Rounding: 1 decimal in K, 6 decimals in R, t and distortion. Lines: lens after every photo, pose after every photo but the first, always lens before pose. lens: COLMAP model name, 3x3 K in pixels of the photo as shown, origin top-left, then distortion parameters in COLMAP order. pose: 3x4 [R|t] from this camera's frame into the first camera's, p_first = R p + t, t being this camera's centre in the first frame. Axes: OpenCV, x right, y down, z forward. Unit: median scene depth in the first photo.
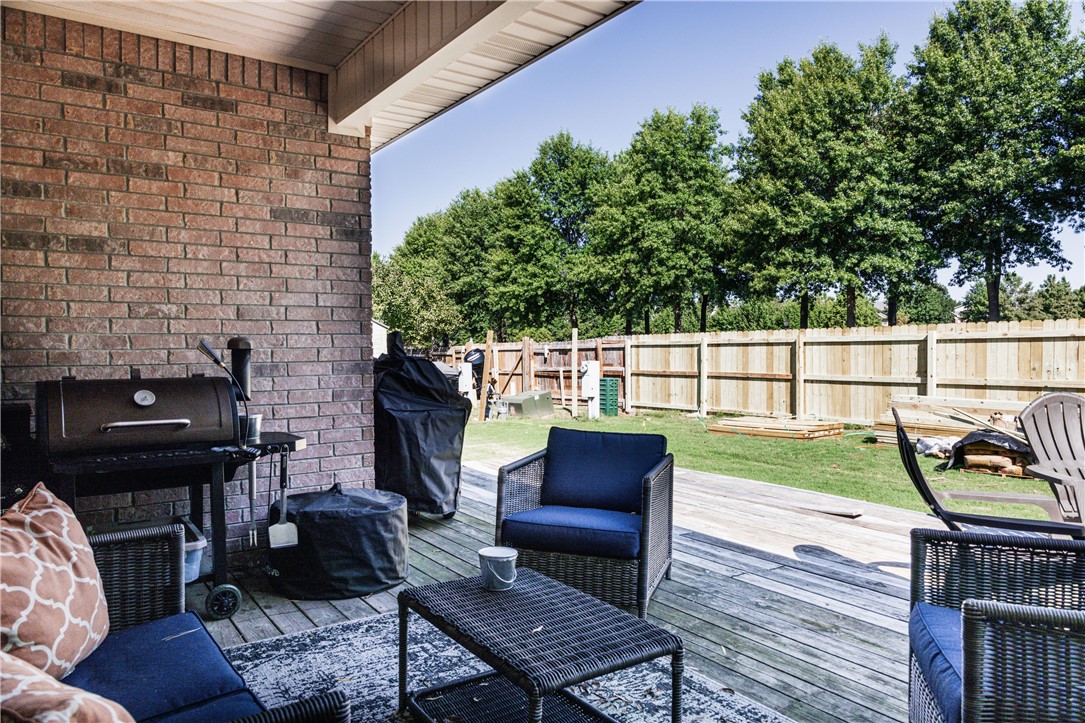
lens RADIAL K [[732.5, 0, 542.0], [0, 732.5, 375.9], [0, 0, 1]] dist [0.002746, -0.001805]
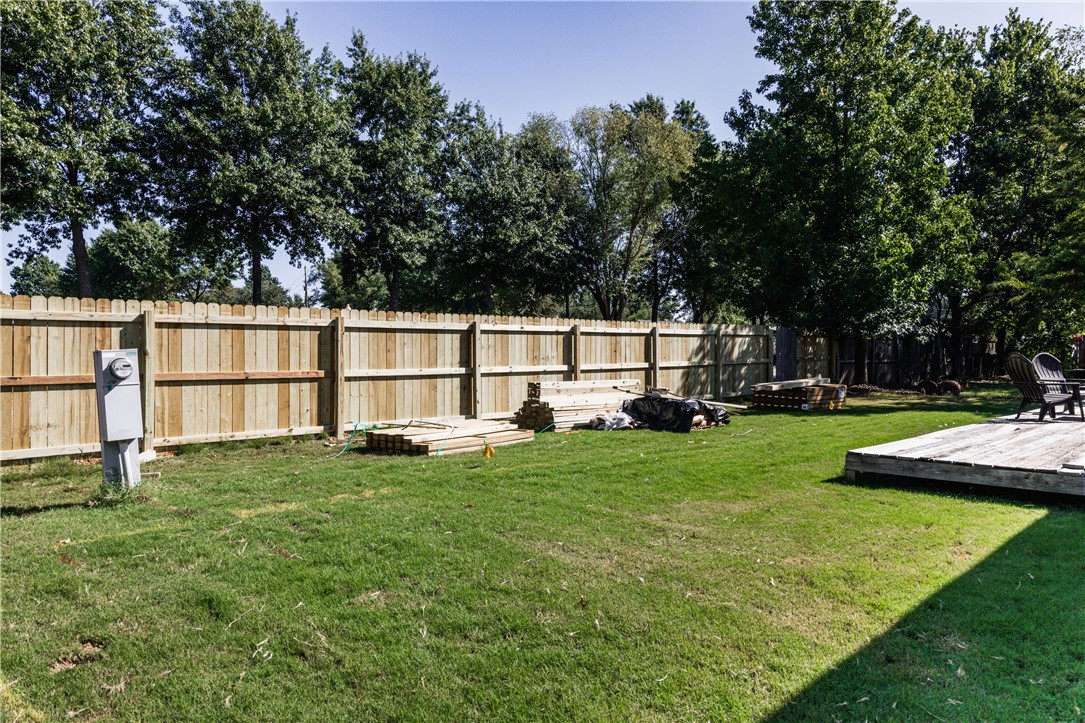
lens RADIAL K [[750.4, 0, 554.4], [0, 750.4, 348.5], [0, 0, 1]] dist [-0.005144, -0.001186]
pose [[-0.202191, 0.011181, 0.979282, -0.155767], [0.035610, 0.999358, -0.004058, -0.004832], [-0.978699, 0.034051, -0.202459, 0.338462]]
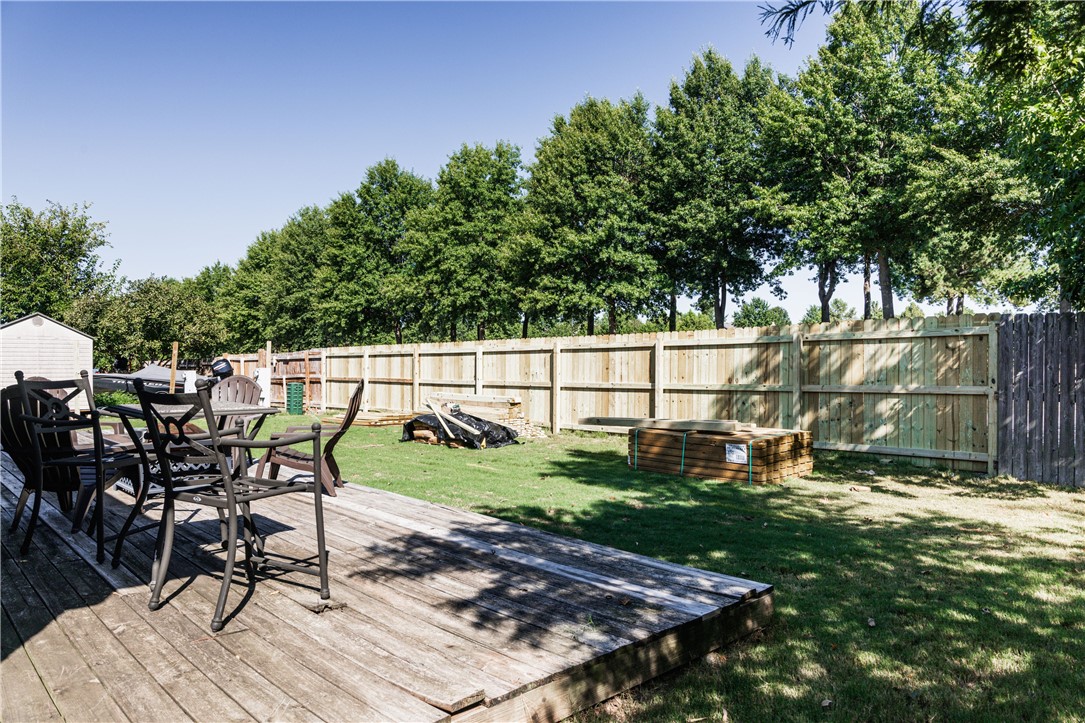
lens RADIAL K [[737.6, 0, 542.5], [0, 737.6, 361.5], [0, 0, 1]] dist [0.000202, -0.000658]
pose [[0.990243, 0.009137, 0.139053, 0.140646], [-0.003185, 0.999072, -0.042960, 0.007742], [-0.139317, 0.042098, 0.989353, -0.104431]]
